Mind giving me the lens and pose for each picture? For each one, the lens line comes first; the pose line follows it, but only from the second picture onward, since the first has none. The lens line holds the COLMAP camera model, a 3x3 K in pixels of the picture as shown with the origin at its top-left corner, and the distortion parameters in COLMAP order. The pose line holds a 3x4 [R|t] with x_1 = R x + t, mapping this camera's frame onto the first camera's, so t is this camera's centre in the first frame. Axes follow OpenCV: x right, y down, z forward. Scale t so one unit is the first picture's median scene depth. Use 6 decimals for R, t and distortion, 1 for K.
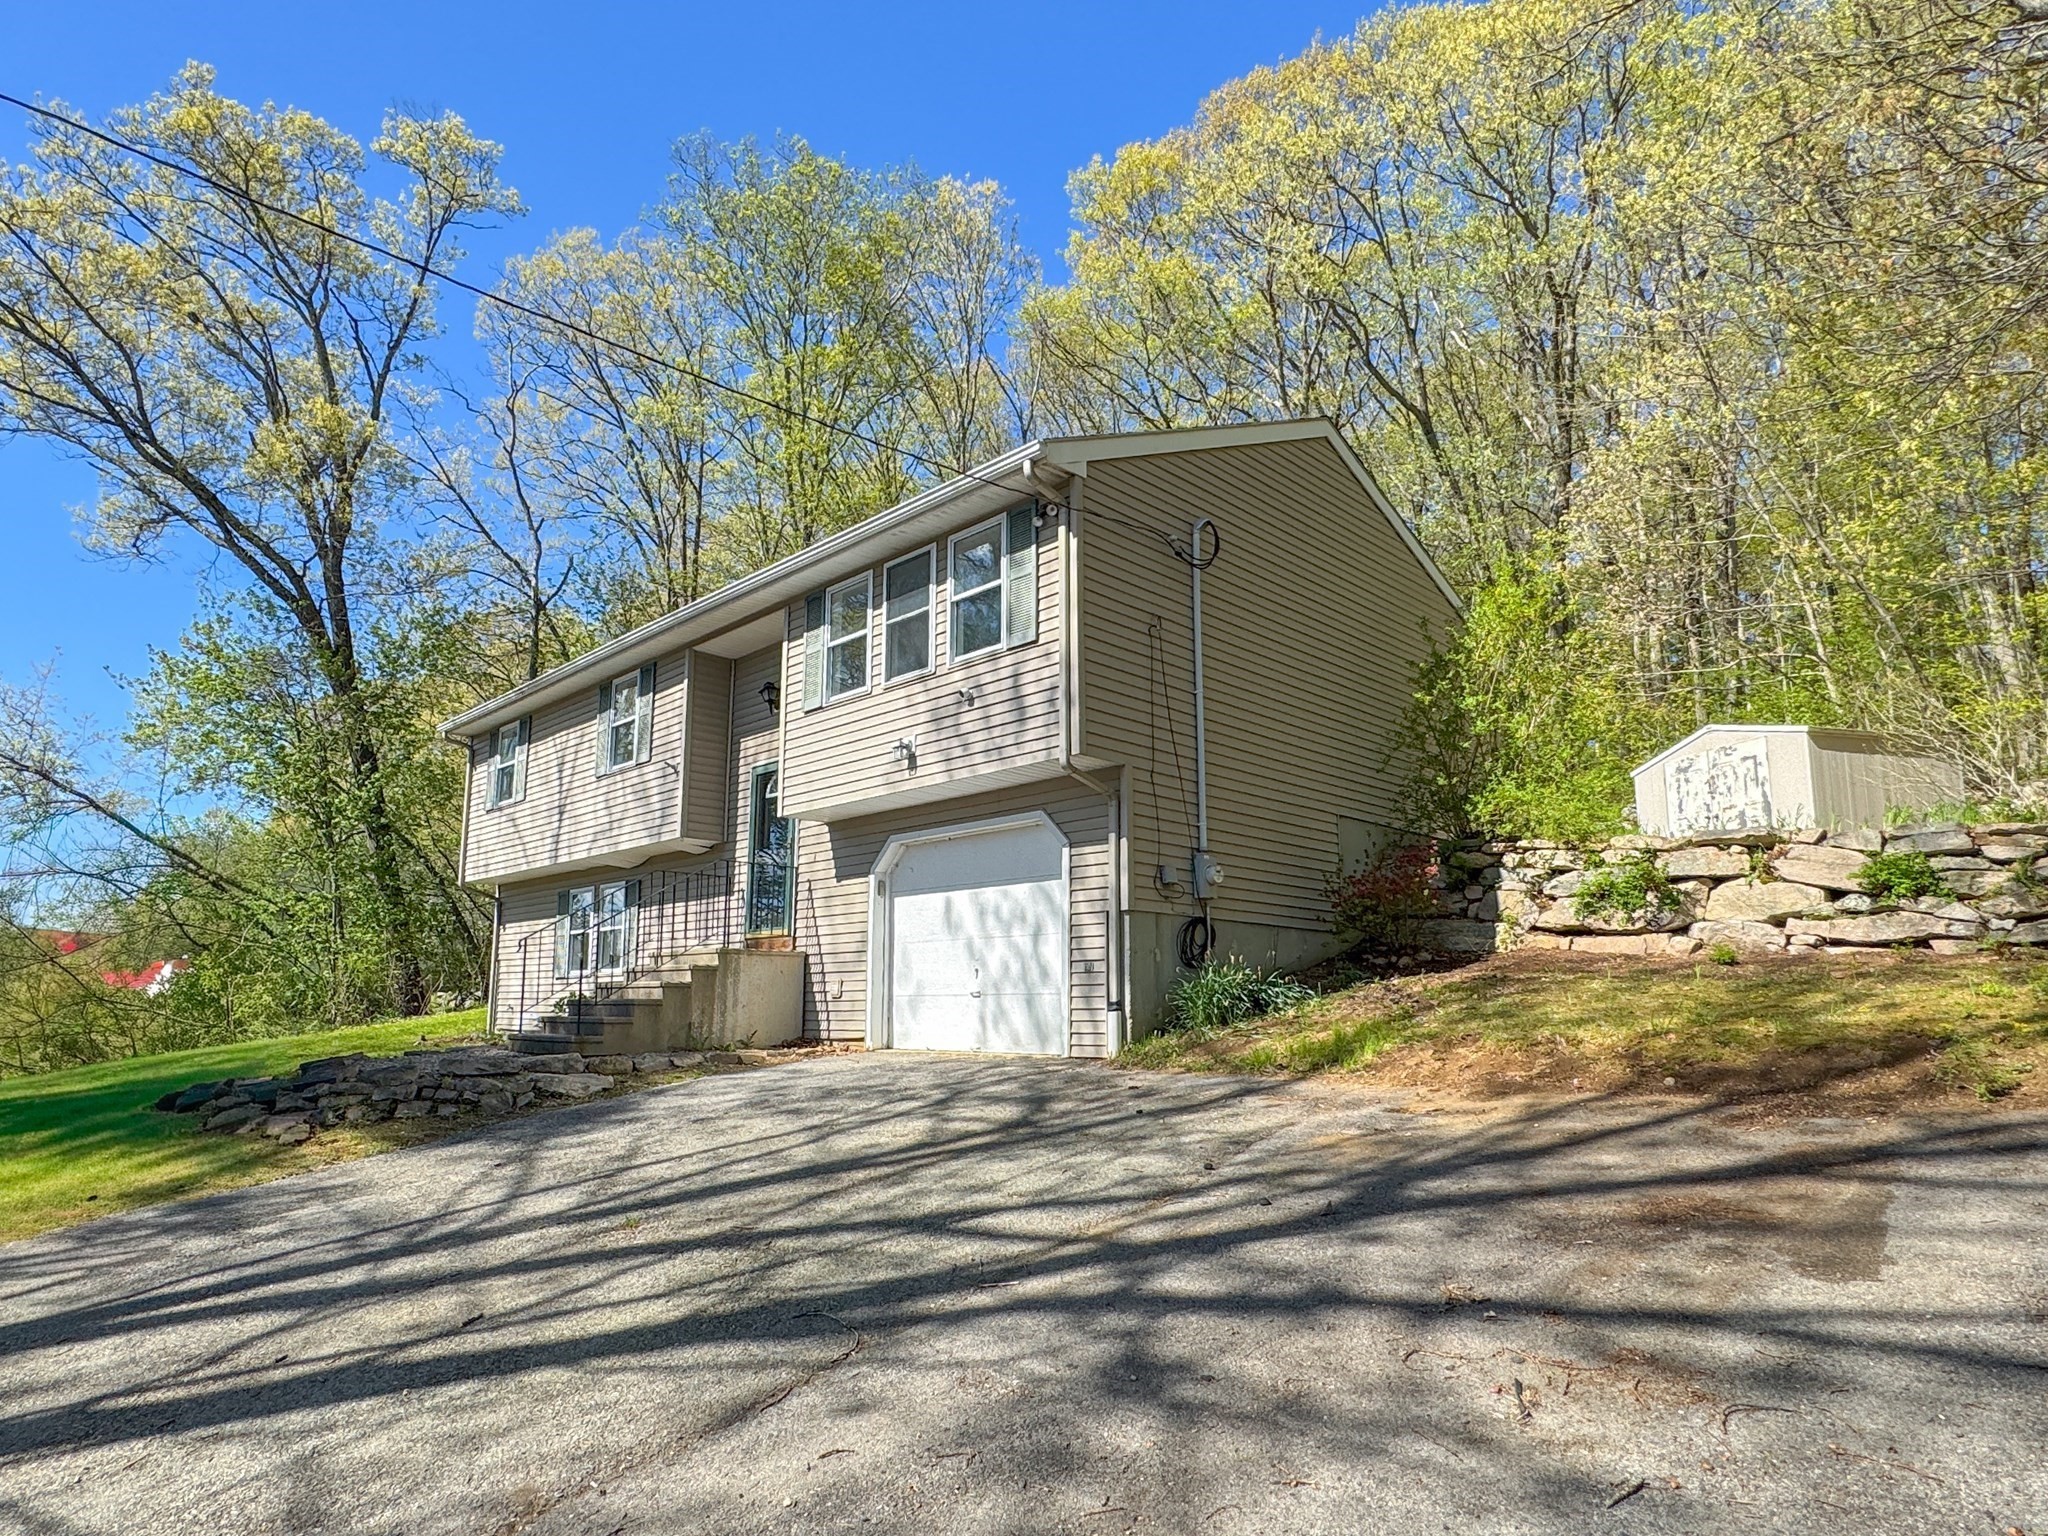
lens RADIAL K [[1214.8, 0, 1024.0], [0, 1214.8, 768.0], [0, 0, 1]] dist [-0.003017, 0.076914]
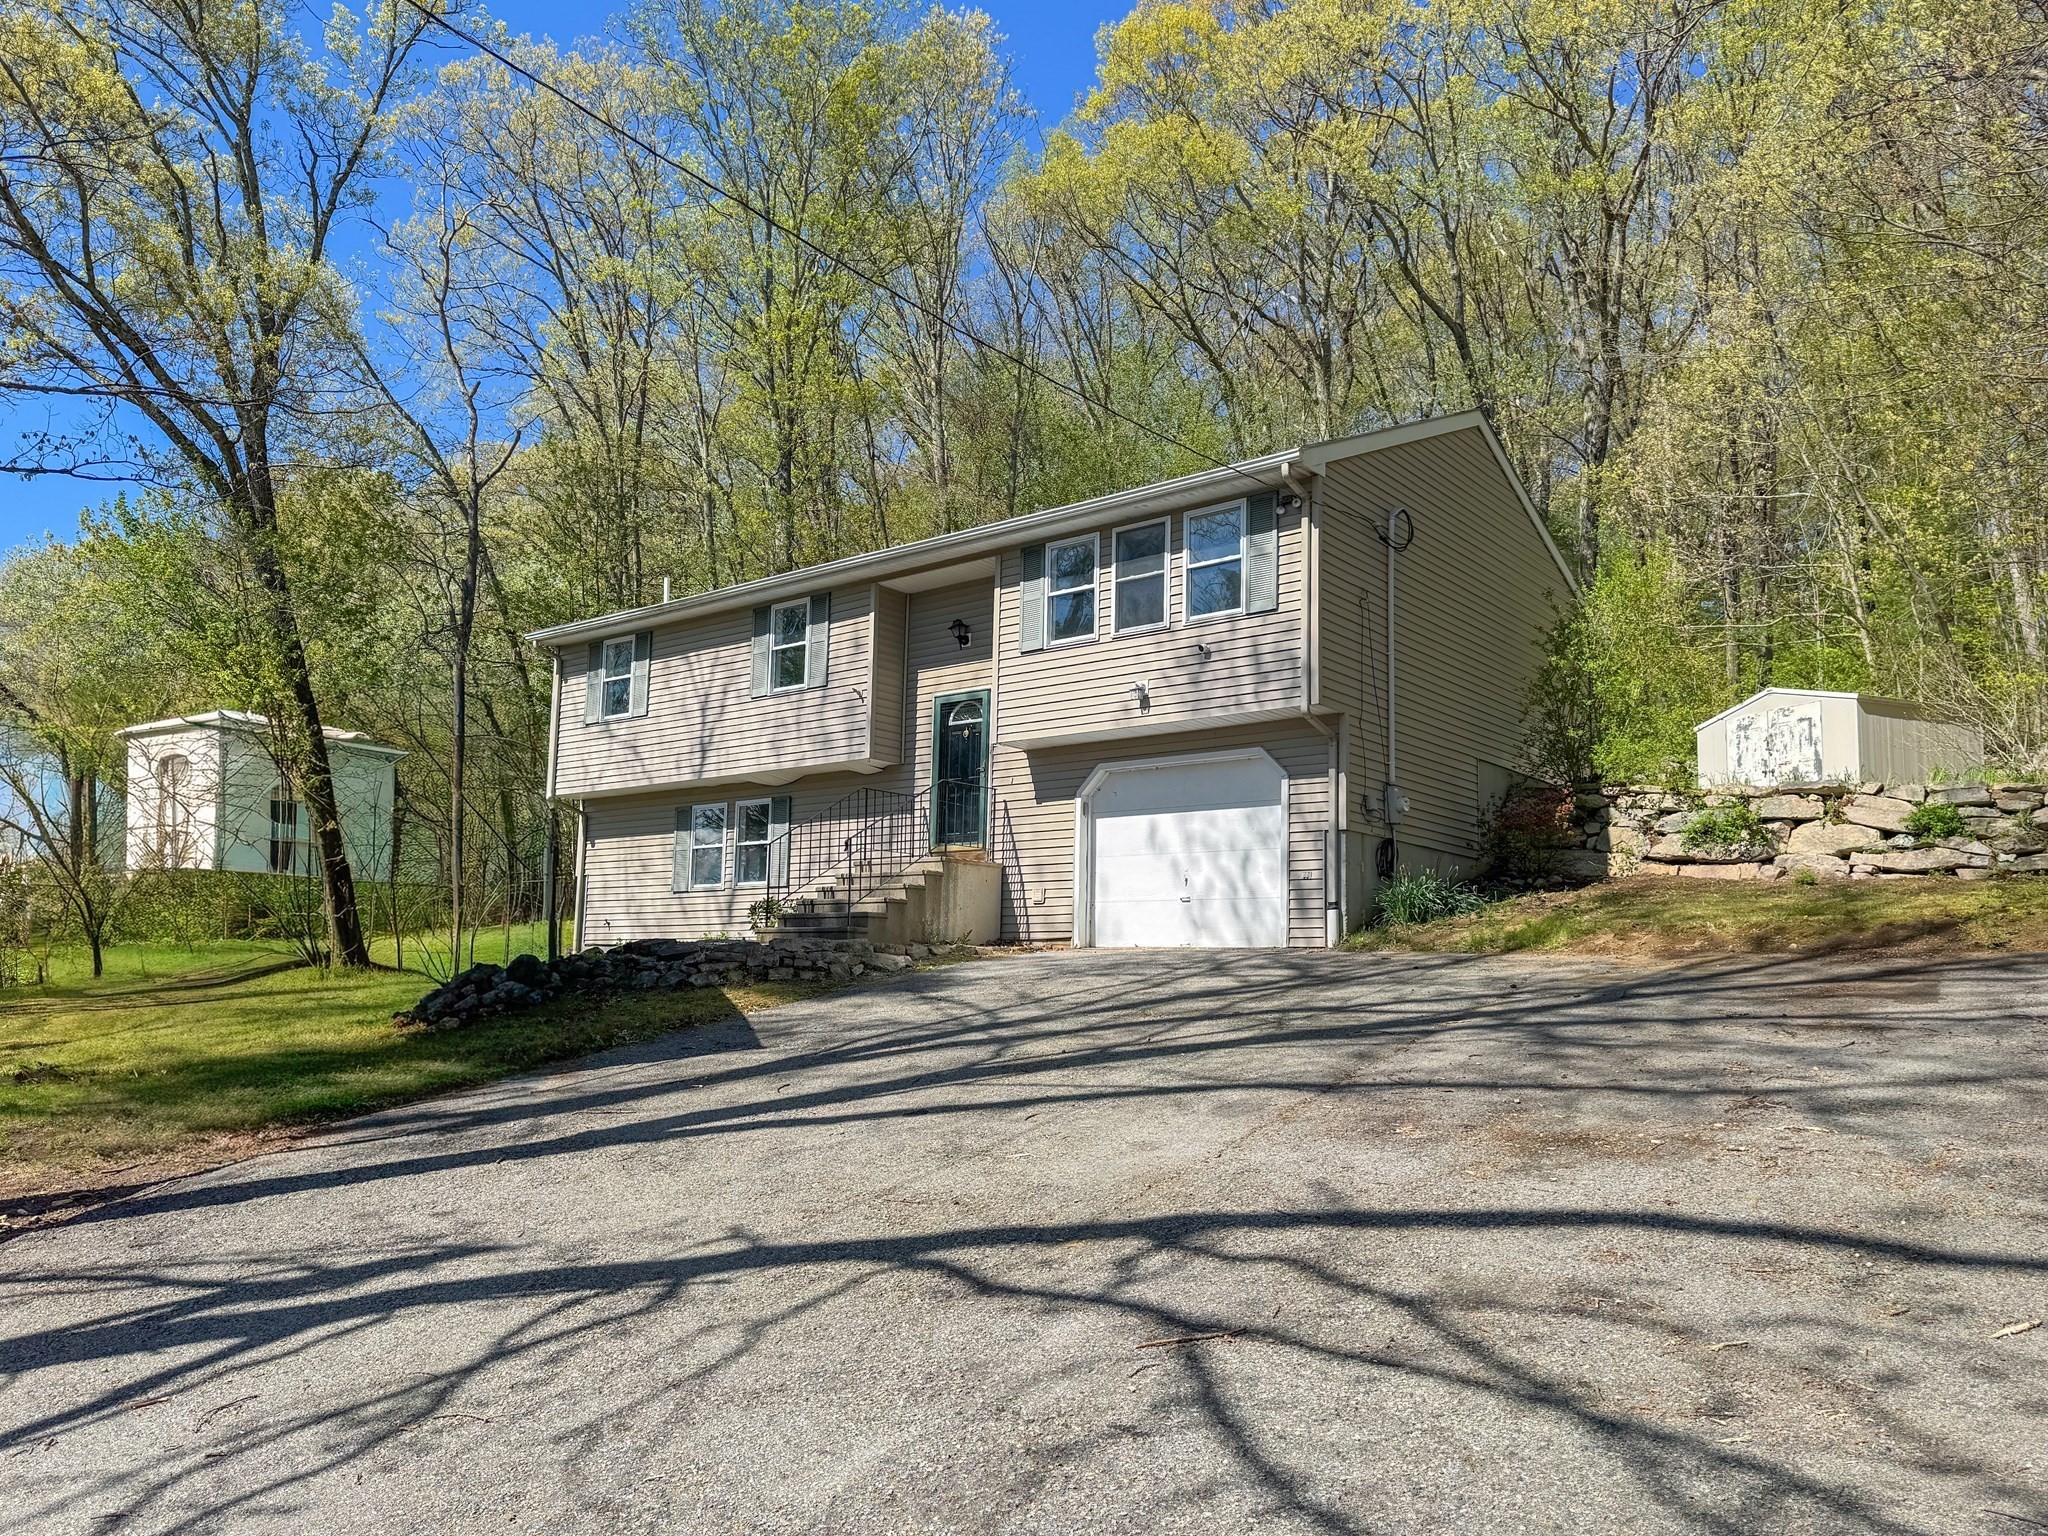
lens RADIAL K [[1495.9, 0, 1024.0], [0, 1495.9, 768.0], [0, 0, 1]] dist [0.098808, -0.001895]
pose [[0.993715, 0.033295, 0.106870, -0.361251], [-0.039212, 0.997785, 0.053745, -0.015250], [-0.104844, -0.057598, 0.992819, -0.437222]]
